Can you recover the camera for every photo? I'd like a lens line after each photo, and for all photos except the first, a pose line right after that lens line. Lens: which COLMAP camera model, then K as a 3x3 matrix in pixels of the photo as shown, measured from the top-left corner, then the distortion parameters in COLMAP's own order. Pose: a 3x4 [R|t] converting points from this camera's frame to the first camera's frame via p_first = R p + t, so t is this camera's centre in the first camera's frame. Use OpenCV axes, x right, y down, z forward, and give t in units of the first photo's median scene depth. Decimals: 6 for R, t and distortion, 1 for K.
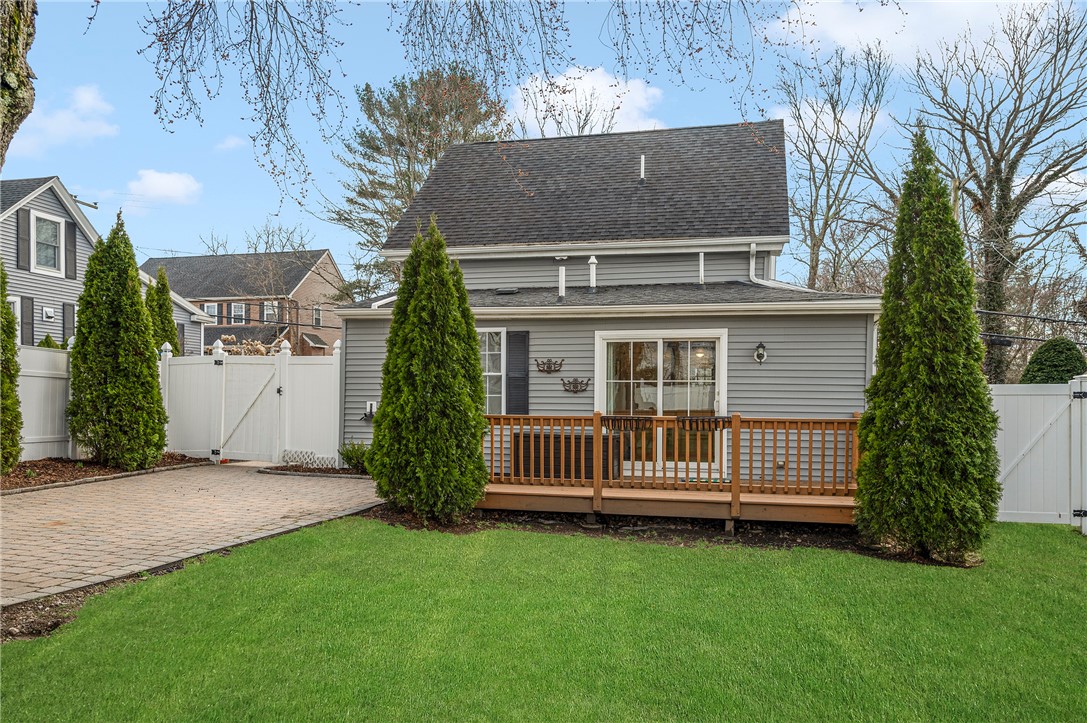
lens RADIAL K [[798.0, 0, 543.7], [0, 798.0, 392.8], [0, 0, 1]] dist [-0.000294, 0.000446]
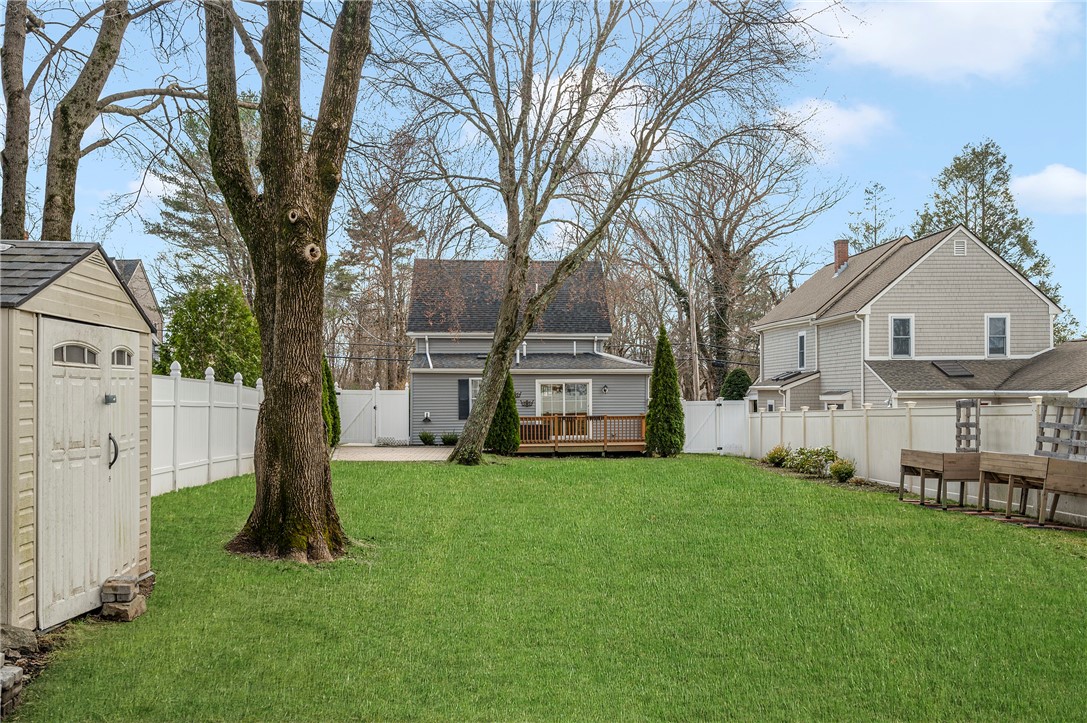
lens RADIAL K [[931.5, 0, 544.6], [0, 931.5, 404.8], [0, 0, 1]] dist [0.001700, 0.005523]
pose [[0.956536, -0.018165, 0.291047, -0.686944], [0.013452, 0.999744, 0.018187, -0.052754], [-0.291303, -0.013481, 0.956536, -1.560657]]
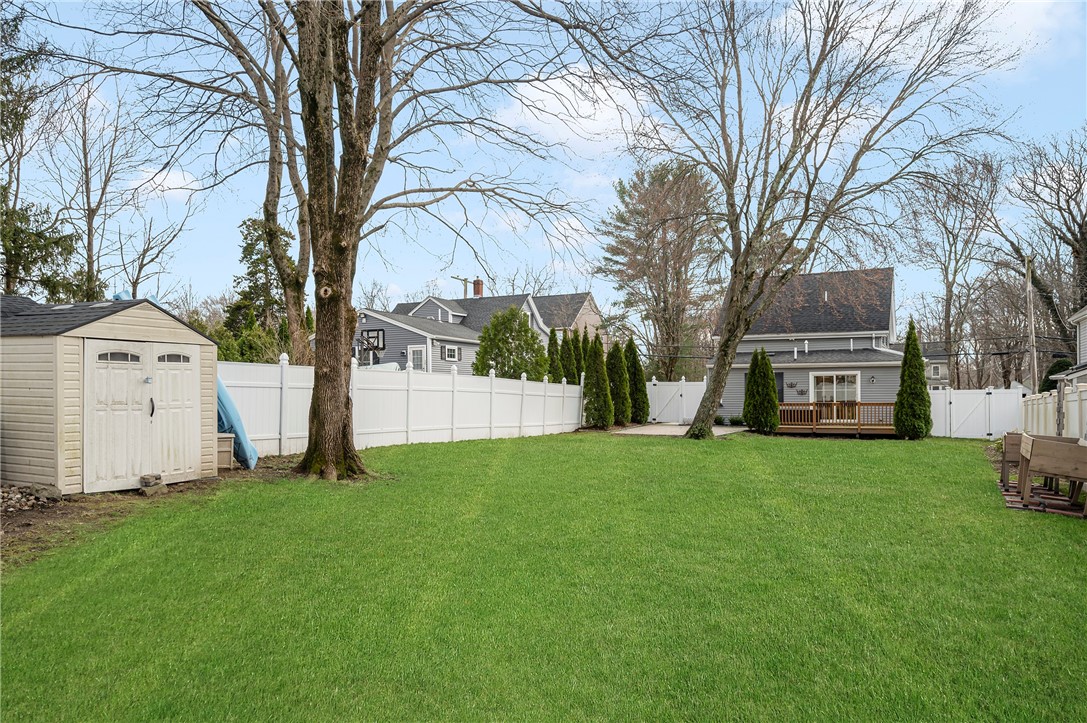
lens RADIAL K [[731.0, 0, 546.4], [0, 731.0, 394.4], [0, 0, 1]] dist [0.002937, 0.002478]
pose [[0.972111, -0.016115, -0.233968, -0.225491], [0.018202, 0.999811, 0.006765, -0.034195], [0.233815, -0.010835, 0.972221, -1.642534]]
